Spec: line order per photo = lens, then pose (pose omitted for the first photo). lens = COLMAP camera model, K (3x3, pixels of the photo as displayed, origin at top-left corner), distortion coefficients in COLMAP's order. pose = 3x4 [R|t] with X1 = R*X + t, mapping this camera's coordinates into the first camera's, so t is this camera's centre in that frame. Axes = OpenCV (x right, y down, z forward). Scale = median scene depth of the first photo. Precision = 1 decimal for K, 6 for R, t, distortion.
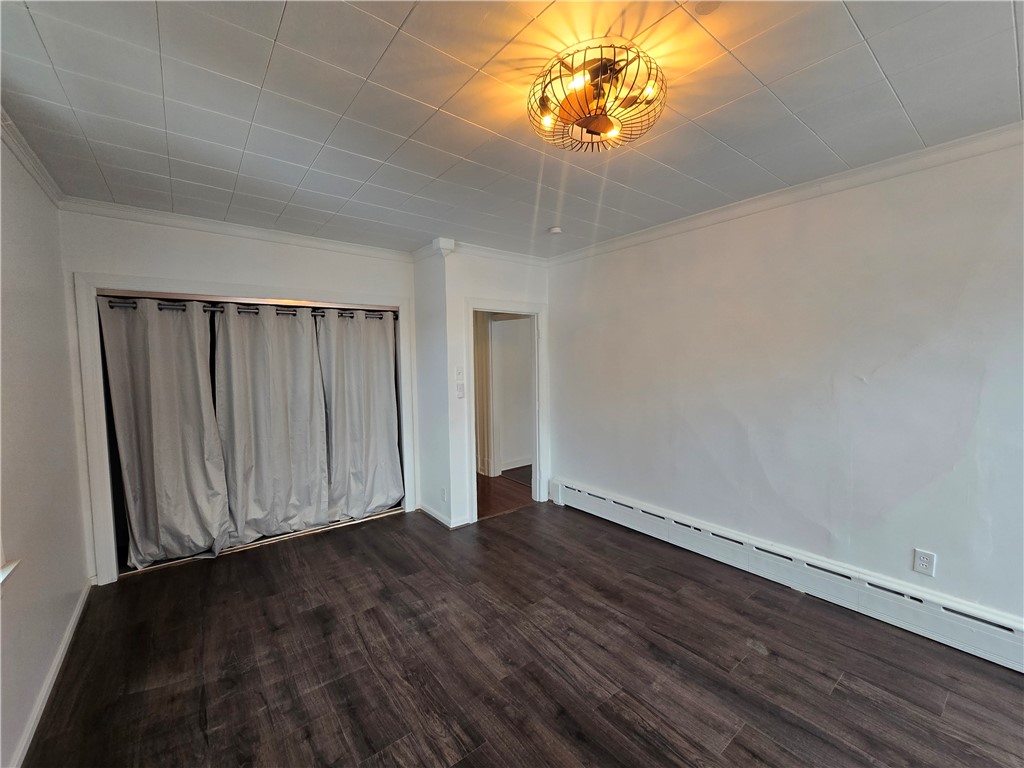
lens RADIAL K [[418.5, 0, 513.1], [0, 418.5, 382.9], [0, 0, 1]] dist [-0.006097, 0.001439]
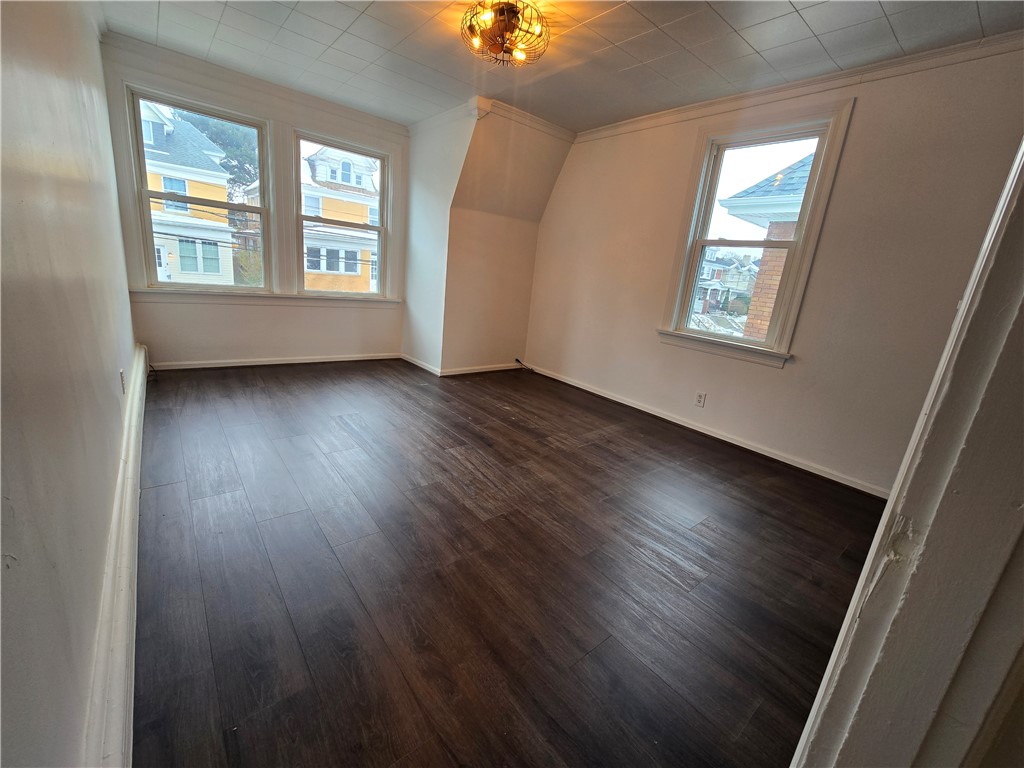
lens RADIAL K [[418.5, 0, 513.4], [0, 418.5, 388.5], [0, 0, 1]] dist [-0.006097, 0.001439]
pose [[-0.995231, -0.083339, -0.050697, 0.095595], [-0.095536, 0.937744, 0.333930, 0.032896], [0.019711, 0.337181, -0.941234, 1.831284]]
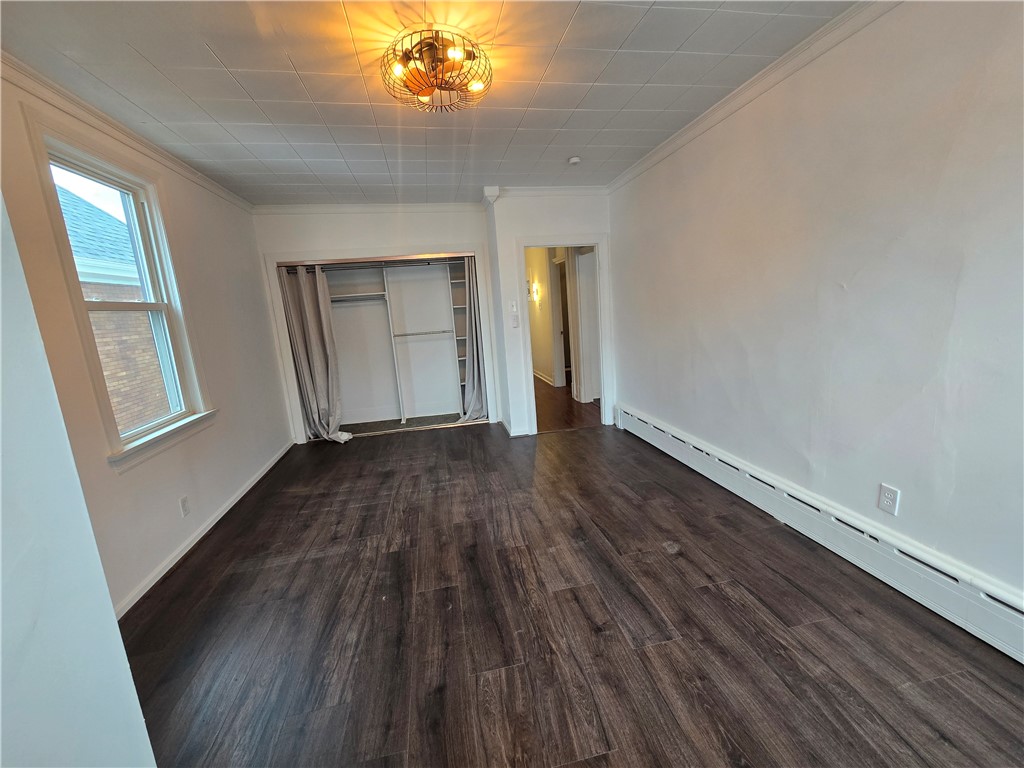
lens RADIAL K [[418.5, 0, 514.6], [0, 418.5, 384.0], [0, 0, 1]] dist [-0.006097, 0.001439]
pose [[0.891086, 0.034211, -0.452543, 0.642037], [0.031344, 0.990134, 0.136570, 0.050373], [0.452751, -0.135880, 0.881223, -0.071619]]
